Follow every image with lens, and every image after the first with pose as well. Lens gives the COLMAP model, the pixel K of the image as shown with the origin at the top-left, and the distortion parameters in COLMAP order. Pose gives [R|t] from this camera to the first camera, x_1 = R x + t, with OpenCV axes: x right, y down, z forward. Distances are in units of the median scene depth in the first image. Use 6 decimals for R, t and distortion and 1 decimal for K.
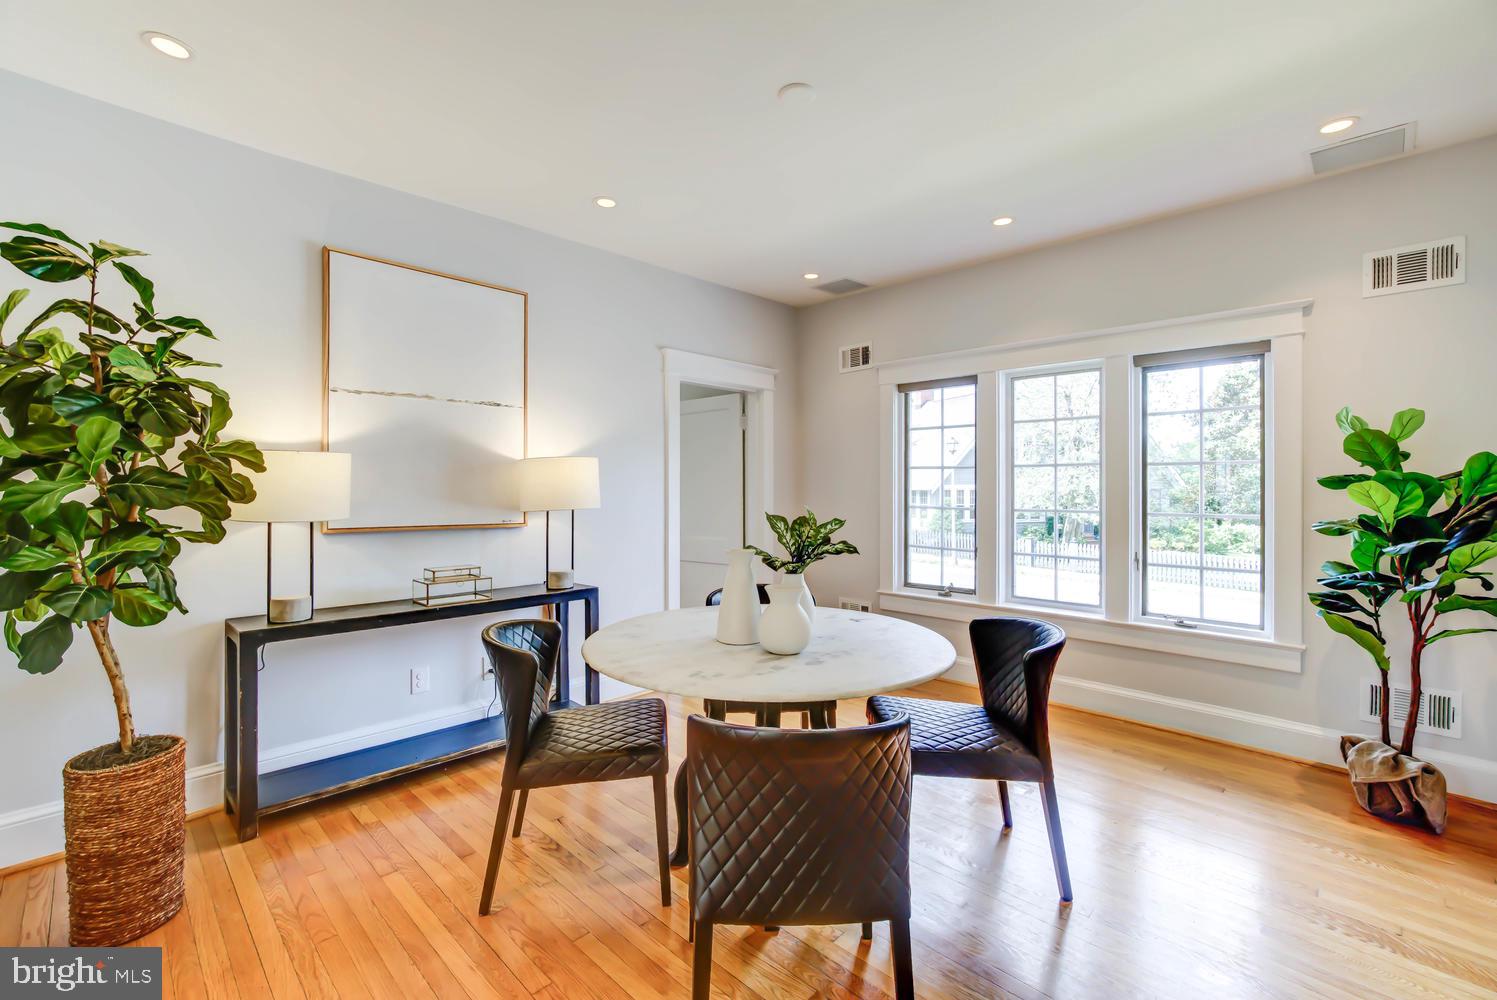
lens RADIAL K [[640.5, 0, 744.7], [0, 640.5, 512.6], [0, 0, 1]] dist [-0.000006, 0.000597]
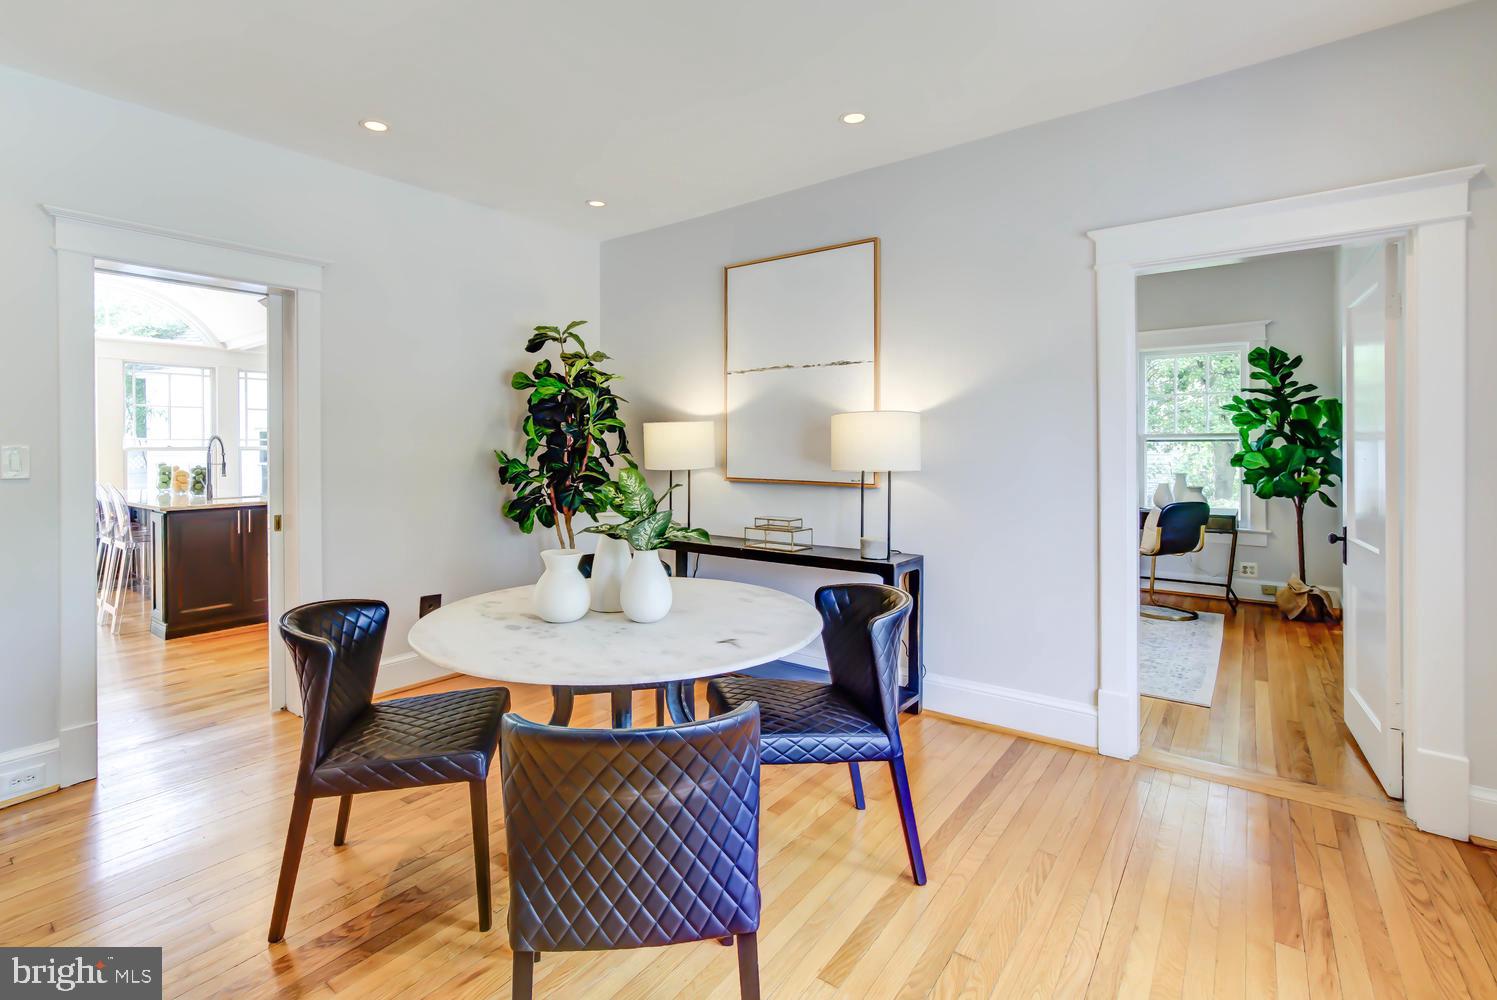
lens RADIAL K [[681.7, 0, 739.8], [0, 681.7, 479.7], [0, 0, 1]] dist [-0.000898, 0.001270]
pose [[0.133657, 0.053647, -0.989575, 0.603352], [-0.034476, 0.998181, 0.049457, -0.031874], [0.990428, 0.027506, 0.135263, 0.647922]]
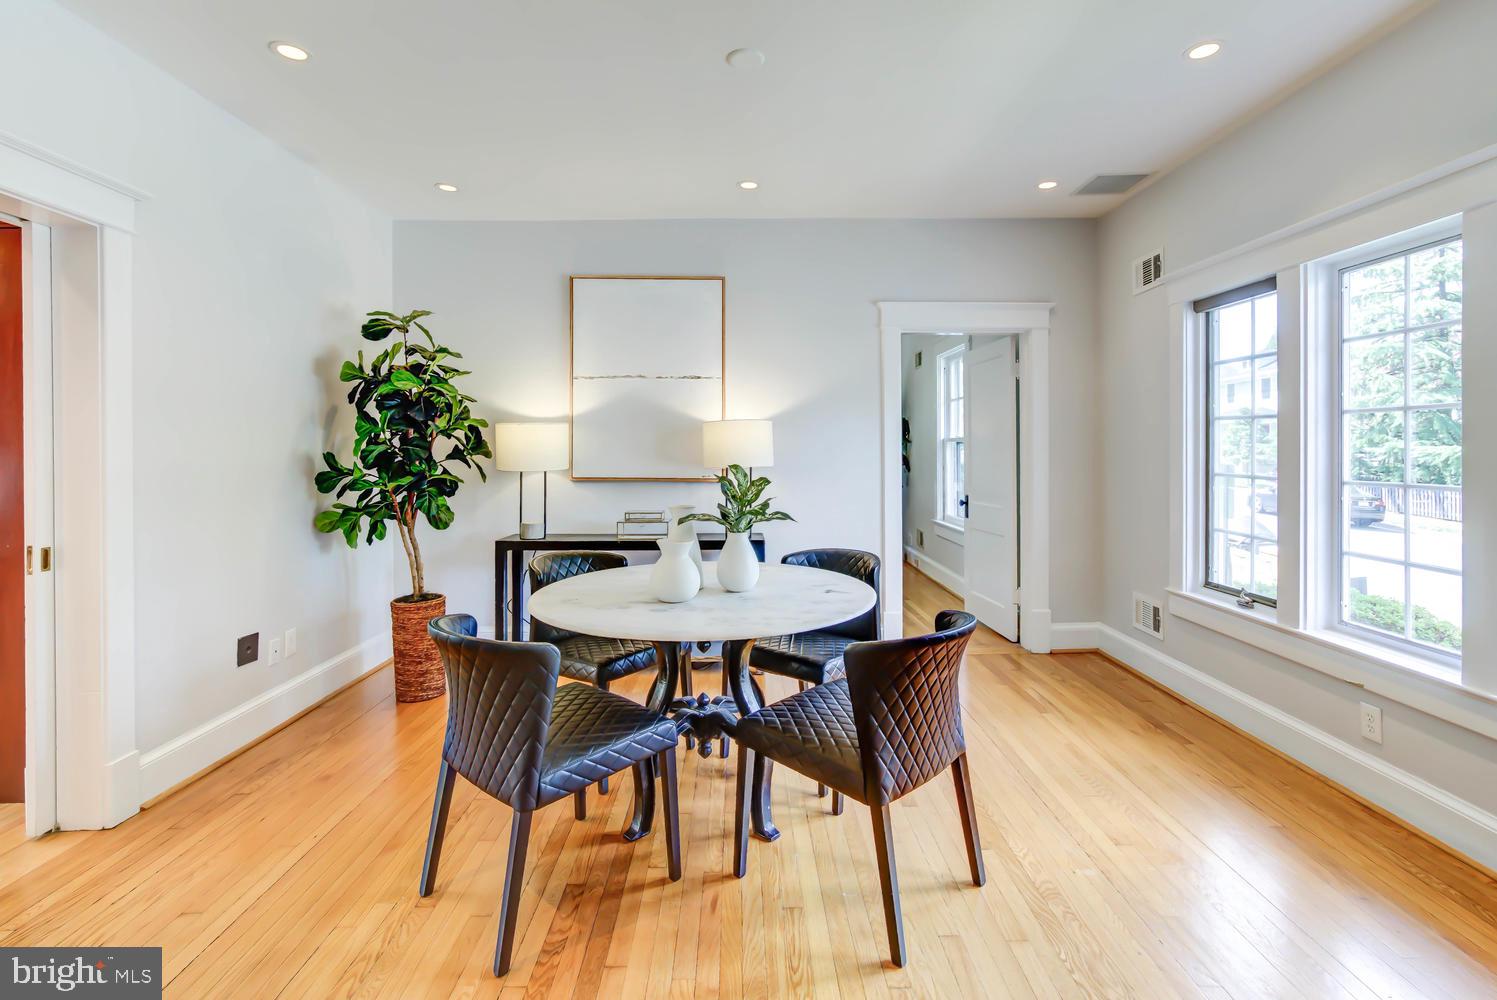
lens RADIAL K [[681.7, 0, 739.8], [0, 681.7, 479.7], [0, 0, 1]] dist [-0.000898, 0.001270]
pose [[0.721840, 0.032679, -0.691288, 0.507889], [-0.025064, 0.999464, 0.021076, -0.007598], [0.691606, 0.002113, 0.722272, 0.134907]]
